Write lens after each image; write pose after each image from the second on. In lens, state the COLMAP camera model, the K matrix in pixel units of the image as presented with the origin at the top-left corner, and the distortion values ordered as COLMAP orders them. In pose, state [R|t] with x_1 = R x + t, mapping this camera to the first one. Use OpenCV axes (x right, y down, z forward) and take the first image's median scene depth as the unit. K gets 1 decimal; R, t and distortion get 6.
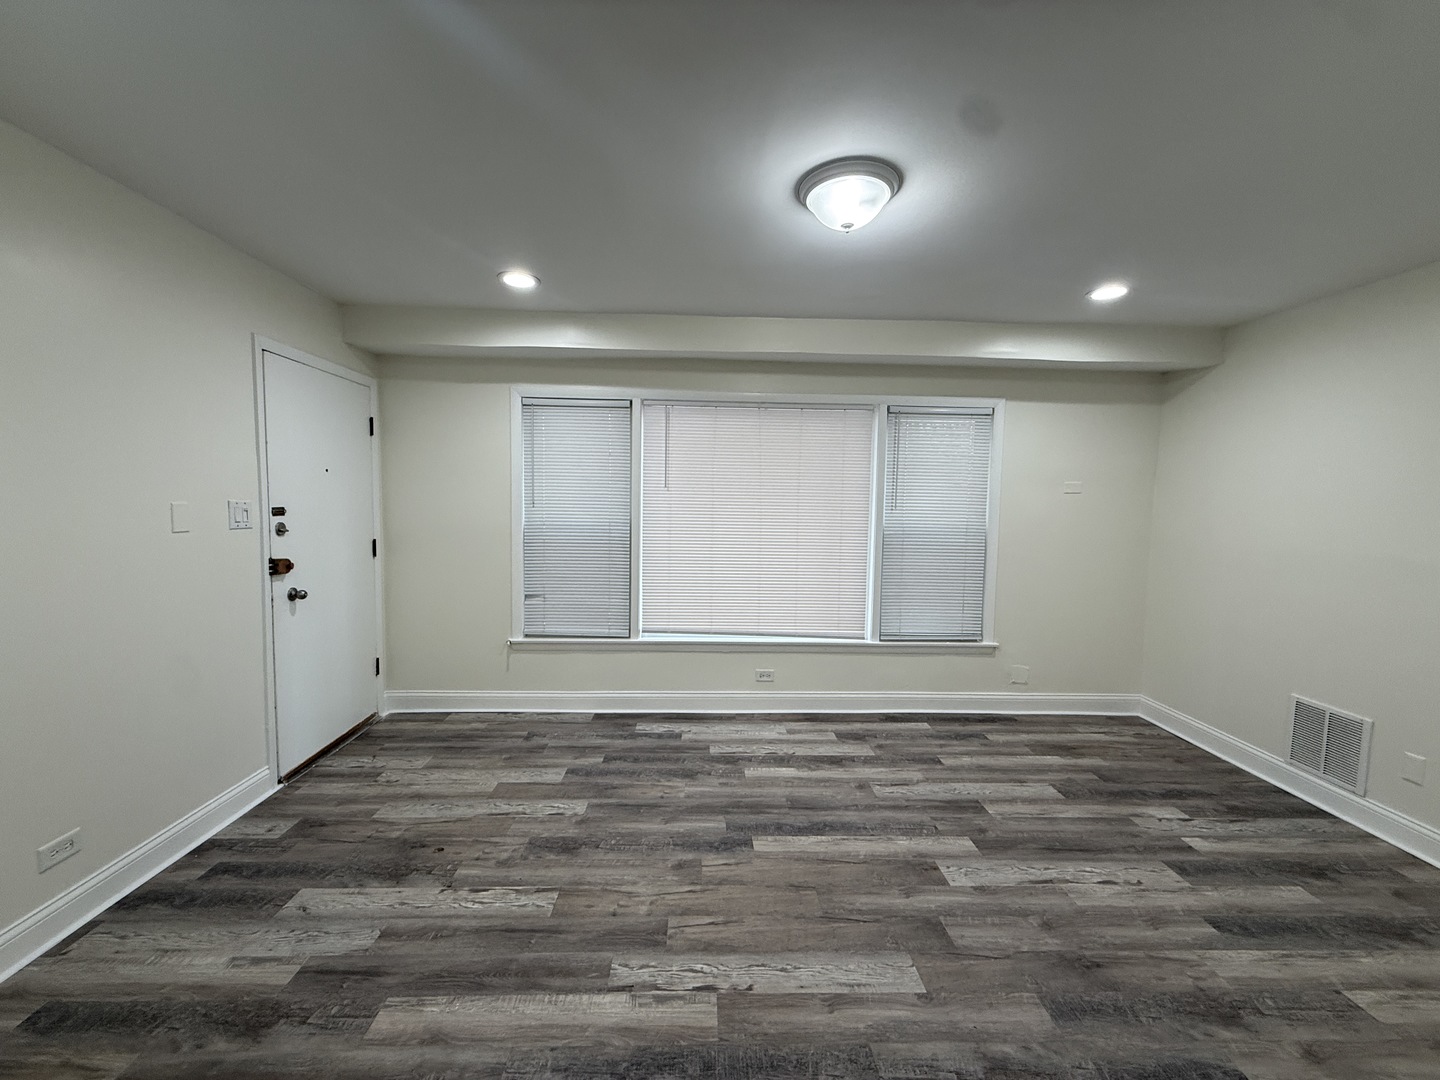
lens RADIAL K [[571.1, 0, 712.7], [0, 571.1, 534.5], [0, 0, 1]] dist [0.001578, -0.000103]
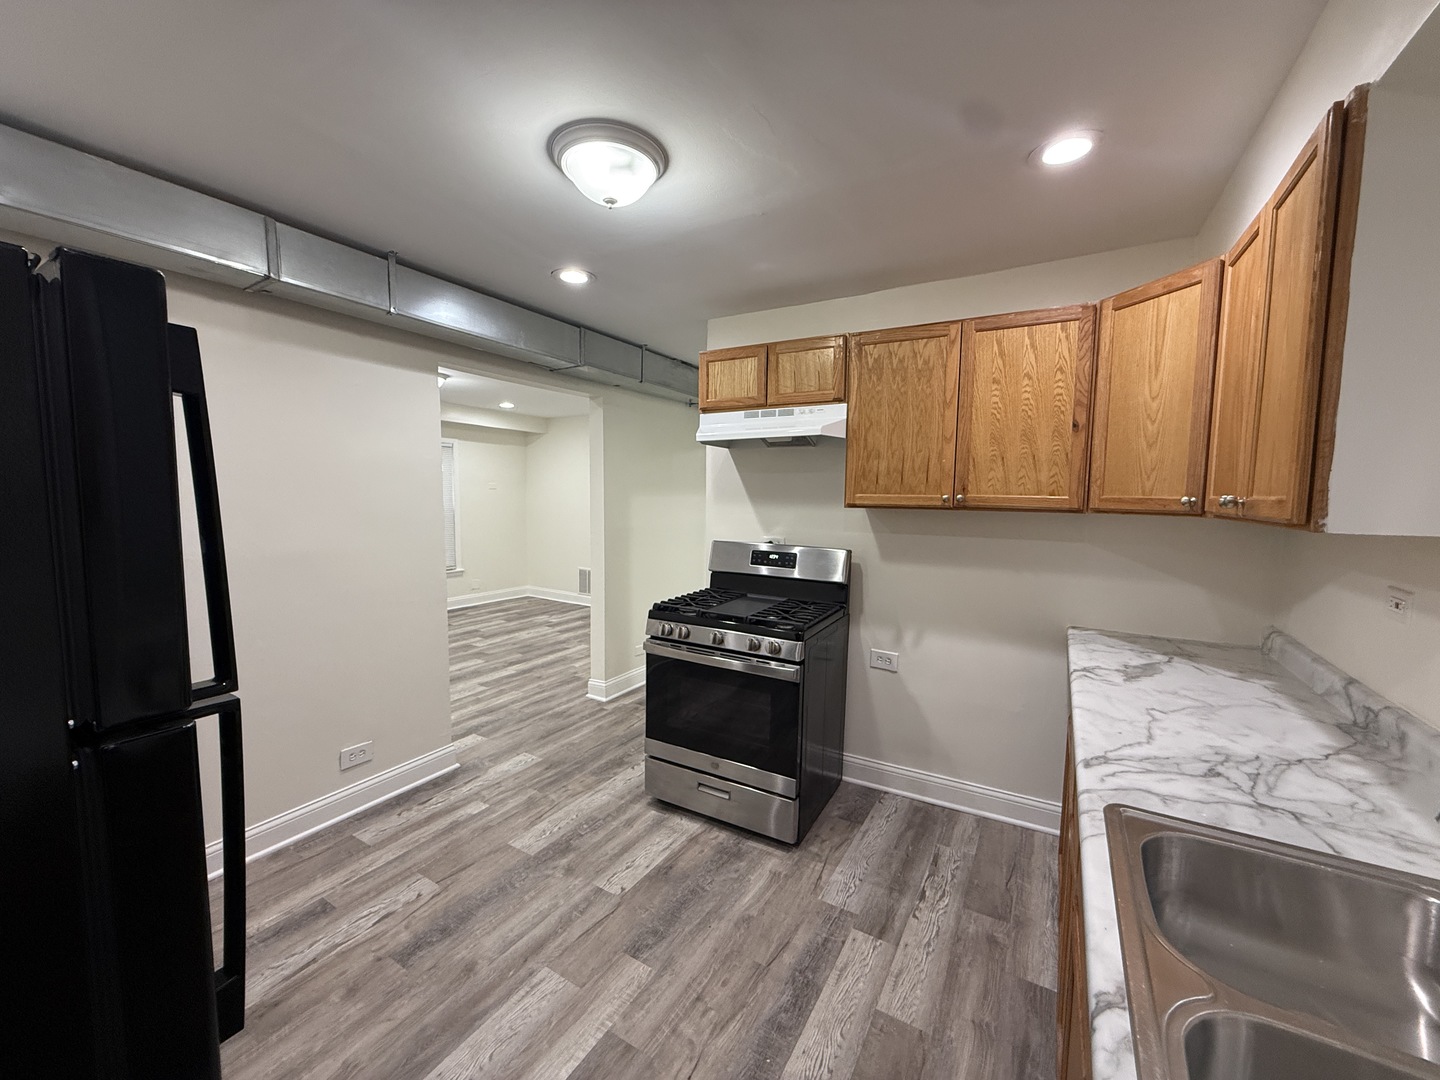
lens RADIAL K [[571.1, 0, 718.3], [0, 571.1, 539.9], [0, 0, 1]] dist [0.001578, -0.000103]
pose [[0.534033, -0.086030, 0.841075, -1.098246], [0.053887, 0.996250, 0.067688, 0.023096], [-0.843744, 0.009175, 0.536667, -1.253386]]
